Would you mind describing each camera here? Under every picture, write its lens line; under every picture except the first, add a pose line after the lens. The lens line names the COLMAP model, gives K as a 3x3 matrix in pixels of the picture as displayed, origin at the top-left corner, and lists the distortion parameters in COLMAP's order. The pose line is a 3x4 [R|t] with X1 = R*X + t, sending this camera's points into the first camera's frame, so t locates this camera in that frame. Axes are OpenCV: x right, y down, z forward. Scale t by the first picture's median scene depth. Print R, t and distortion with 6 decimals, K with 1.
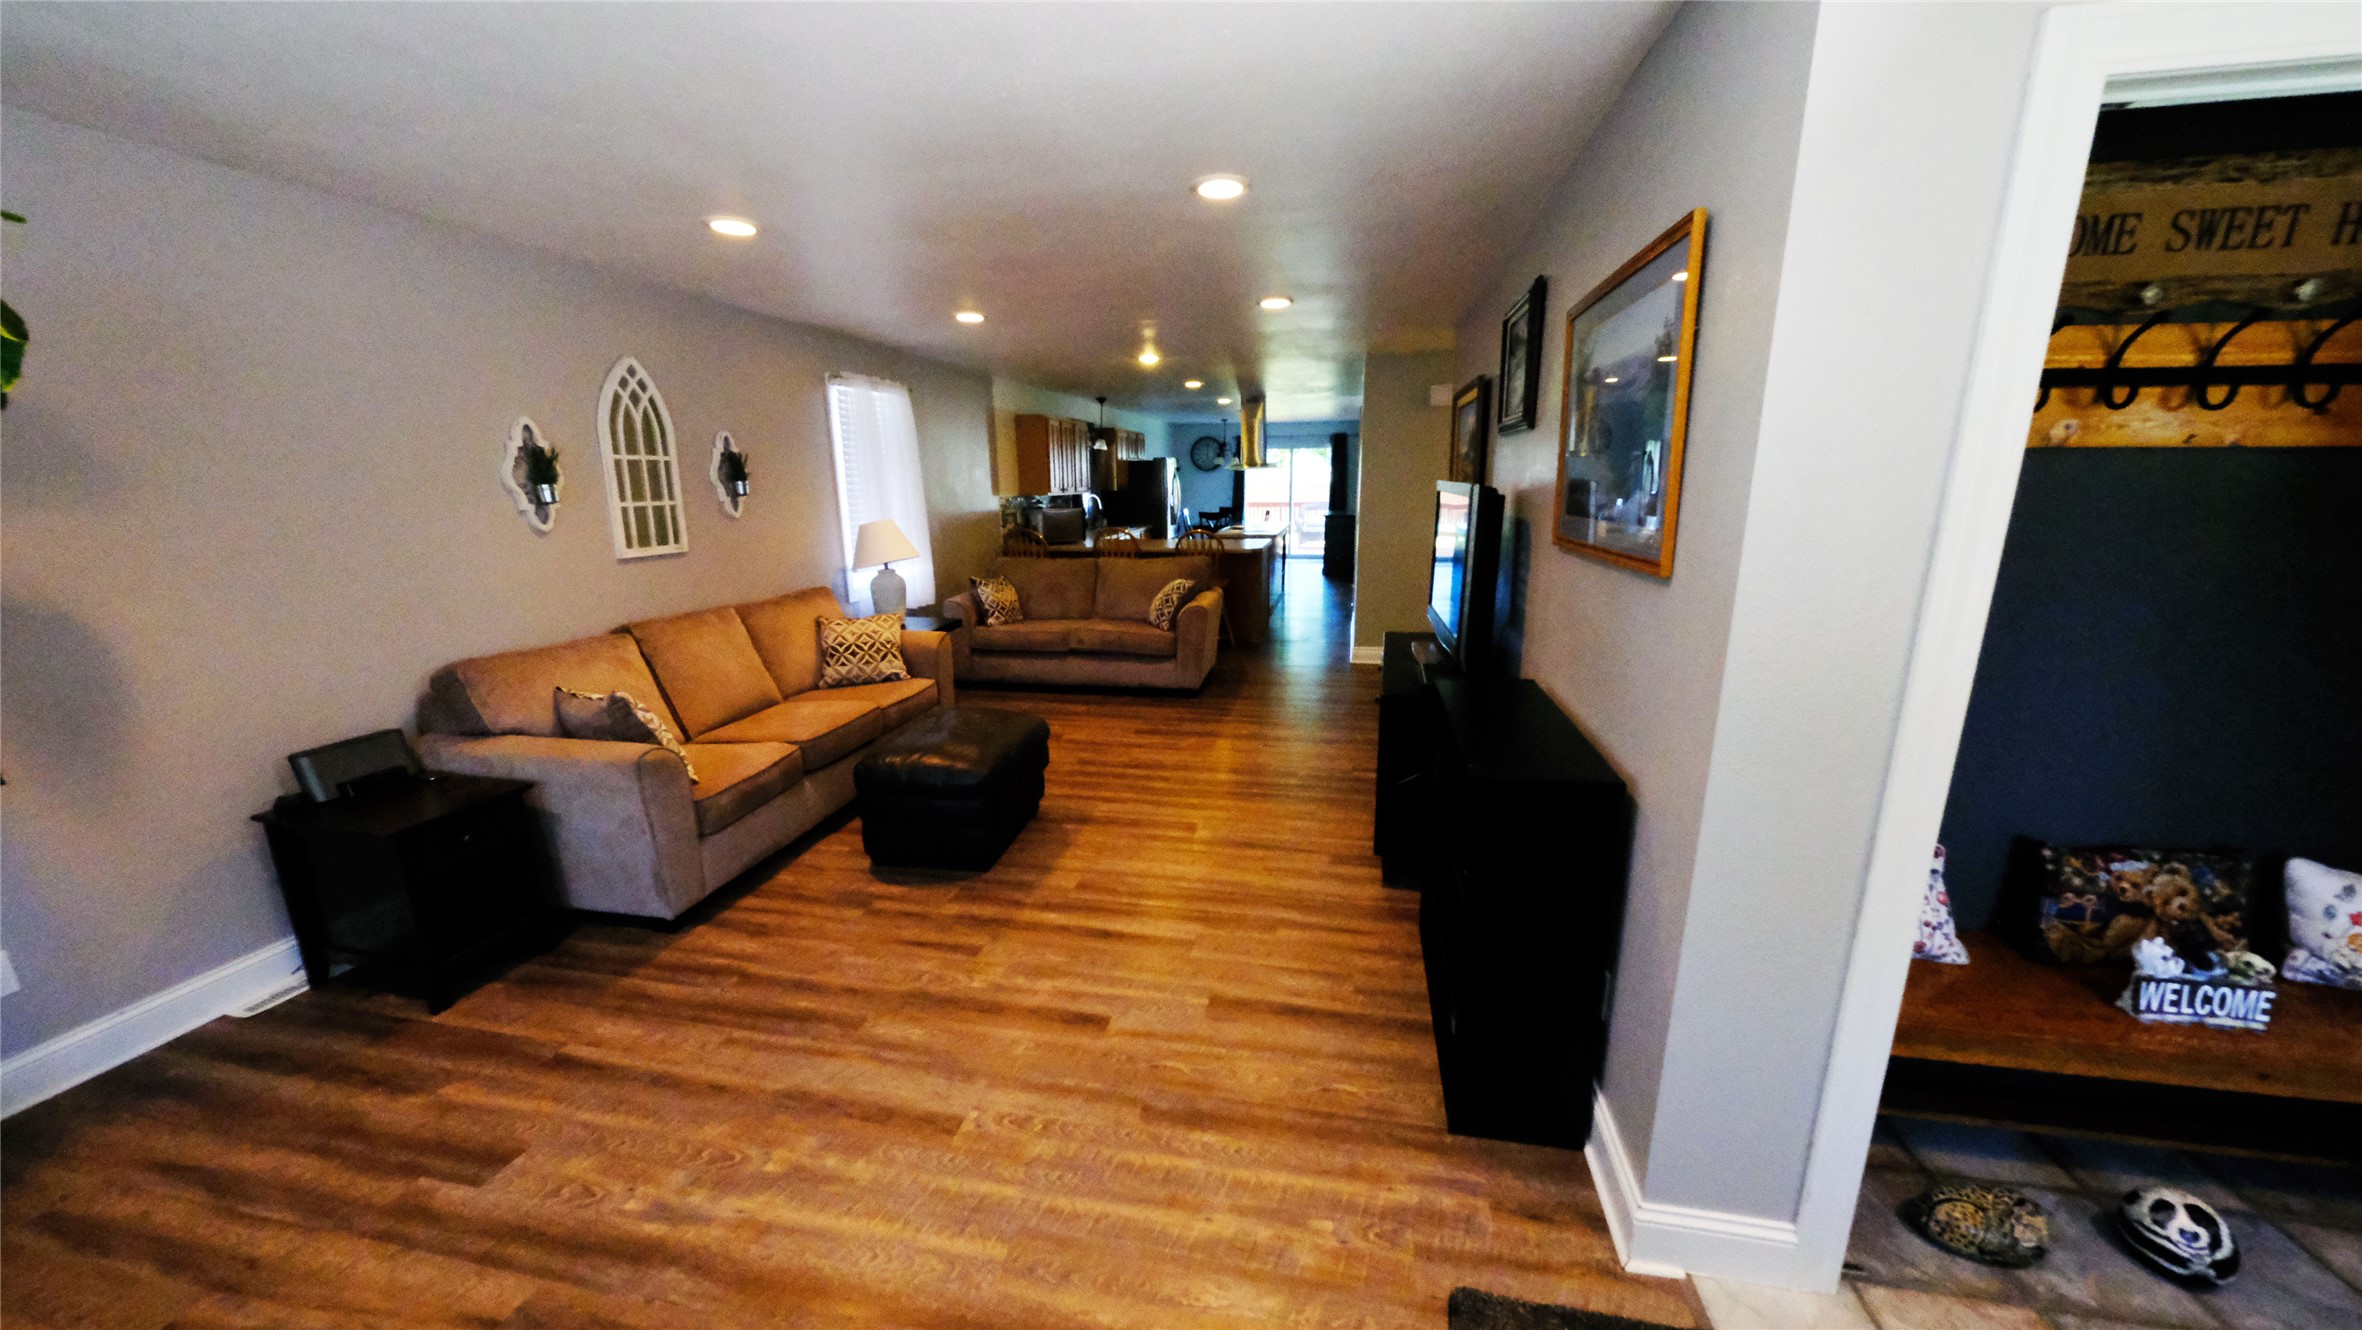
lens RADIAL K [[806.2, 0, 1185.7], [0, 806.2, 665.6], [0, 0, 1]] dist [-0.005901, -0.000096]
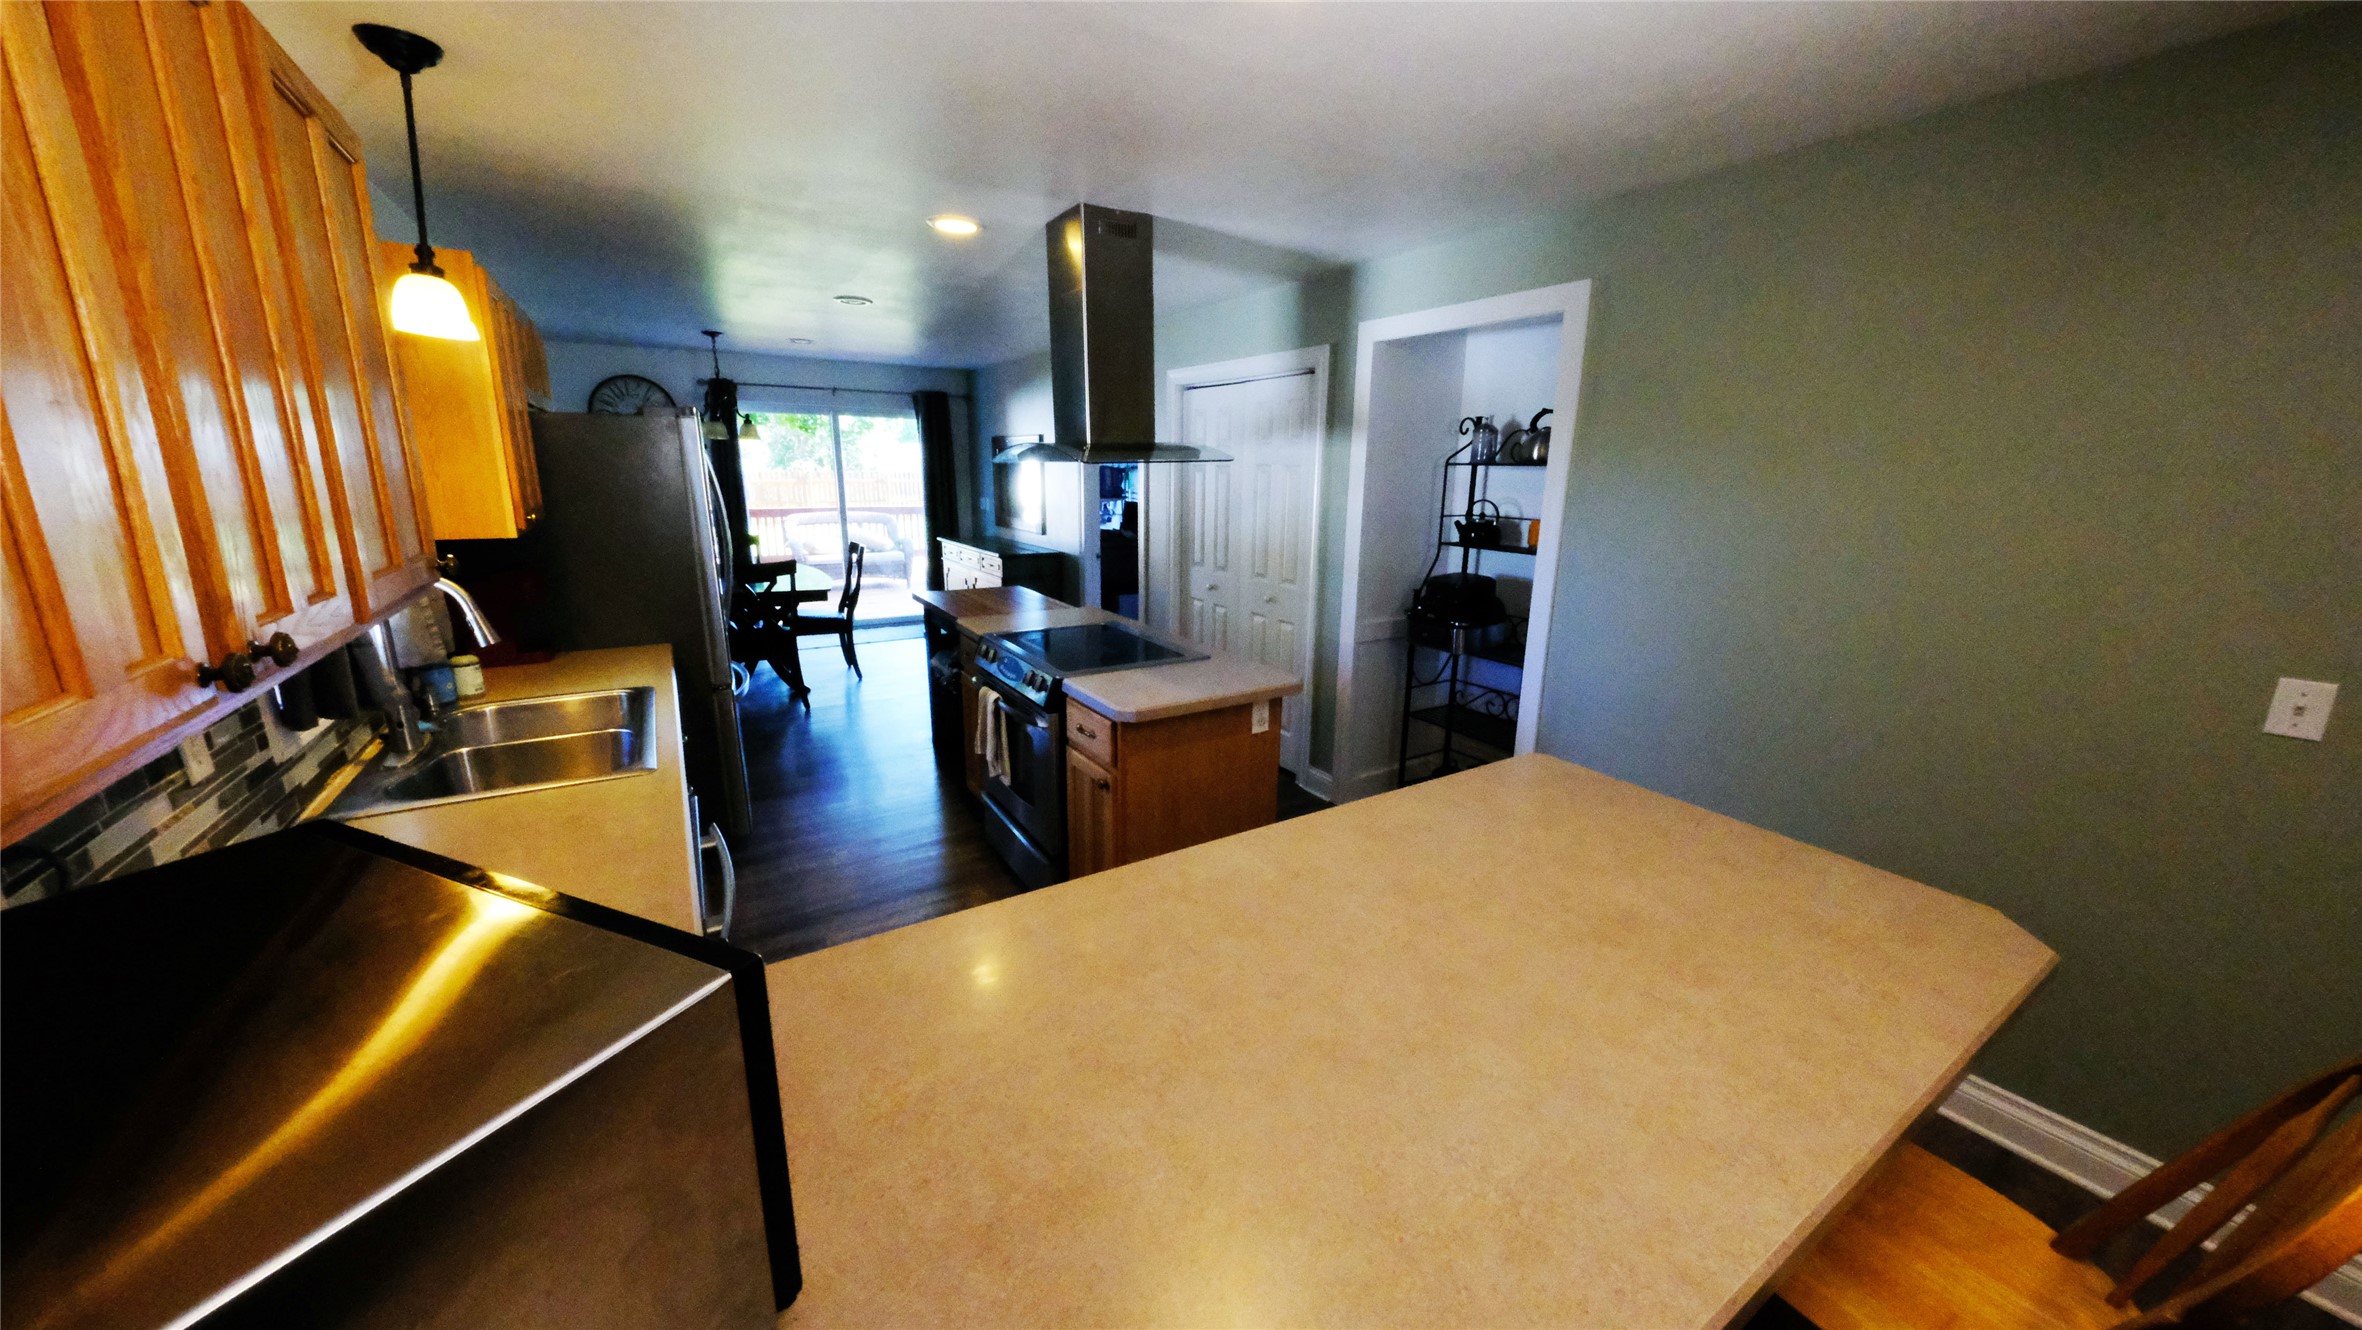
lens RADIAL K [[811.7, 0, 1186.8], [0, 811.7, 663.9], [0, 0, 1]] dist [-0.000614, -0.000179]
pose [[0.727003, -0.133763, 0.673479, -0.274016], [0.124801, 0.990245, 0.061958, -0.382095], [-0.675197, 0.039007, 0.736605, 1.586799]]
